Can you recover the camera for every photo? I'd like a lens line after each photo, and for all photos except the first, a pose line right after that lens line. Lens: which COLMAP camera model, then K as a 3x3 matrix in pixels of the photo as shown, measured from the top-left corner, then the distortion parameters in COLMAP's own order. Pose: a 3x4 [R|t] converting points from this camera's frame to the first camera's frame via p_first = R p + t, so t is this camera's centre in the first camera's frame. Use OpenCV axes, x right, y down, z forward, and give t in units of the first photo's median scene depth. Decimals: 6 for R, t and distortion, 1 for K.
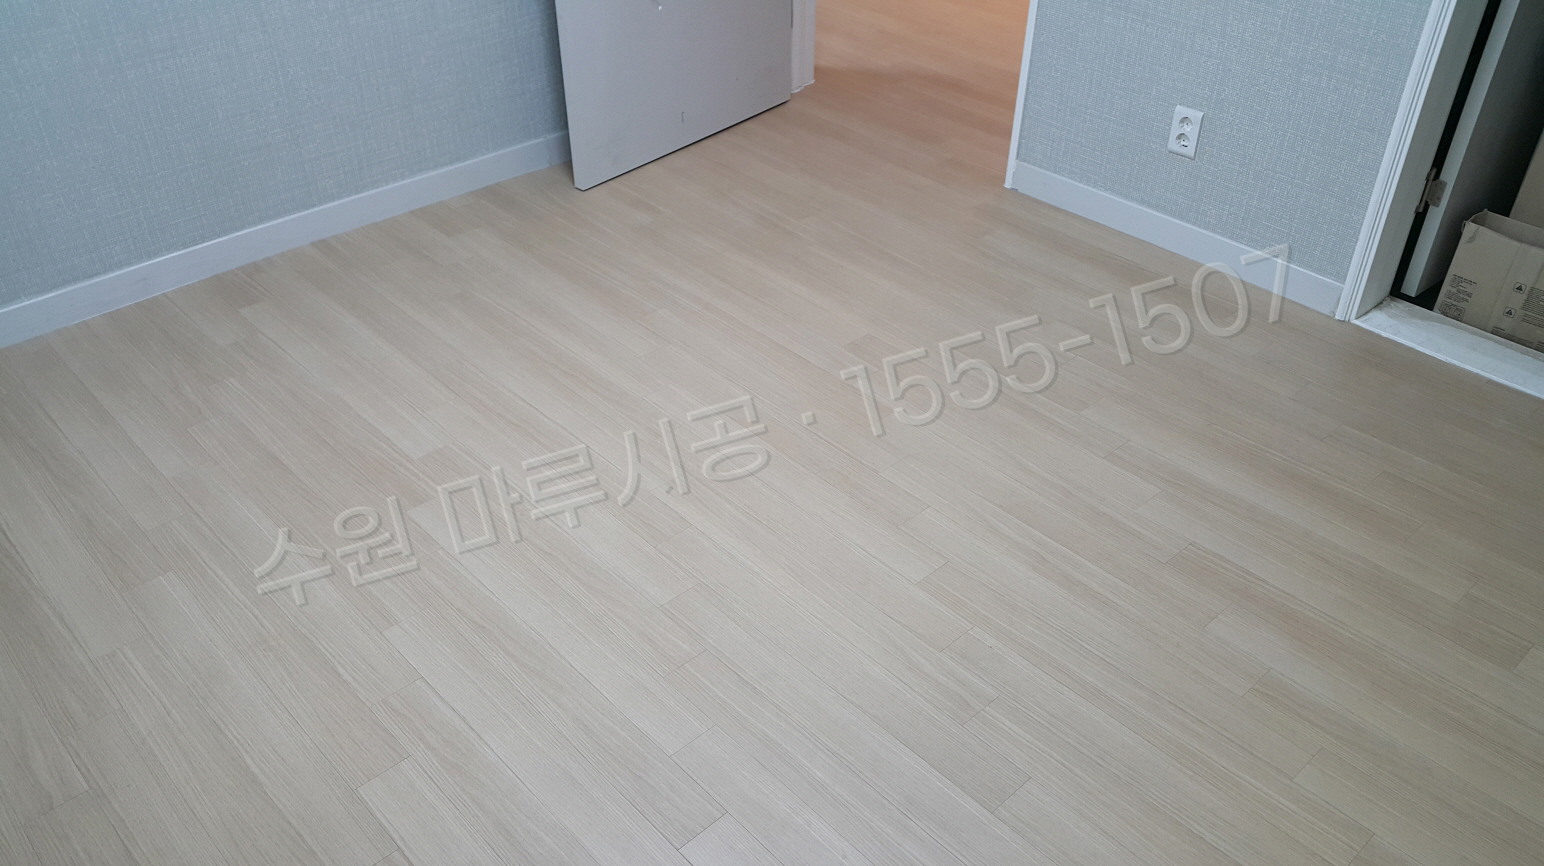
lens RADIAL K [[1240.0, 0, 772.0], [0, 1240.0, 433.0], [0, 0, 1]] dist [0.133379, -0.298029]
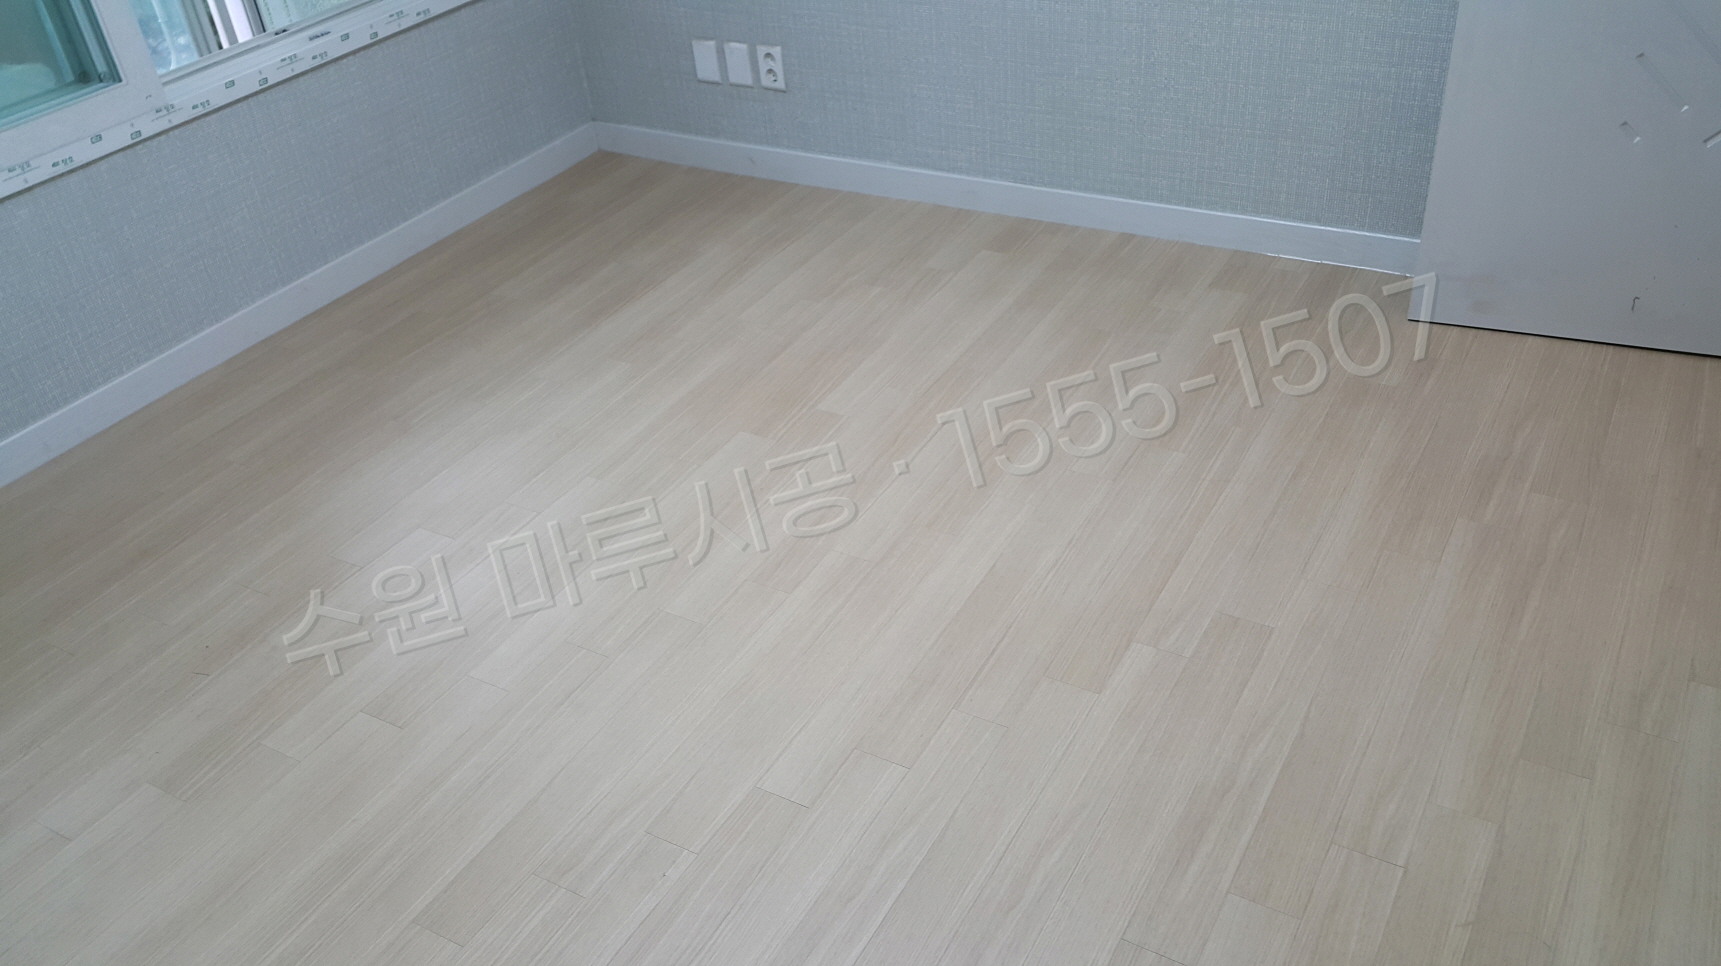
lens RADIAL K [[1382.2, 0, 860.5], [0, 1382.2, 483.0], [0, 0, 1]] dist [0.133379, -0.298029]
pose [[0.290779, 0.519780, -0.803291, 0.558487], [-0.496097, 0.799801, 0.337943, -0.276674], [0.818129, 0.300244, 0.490427, 0.407978]]
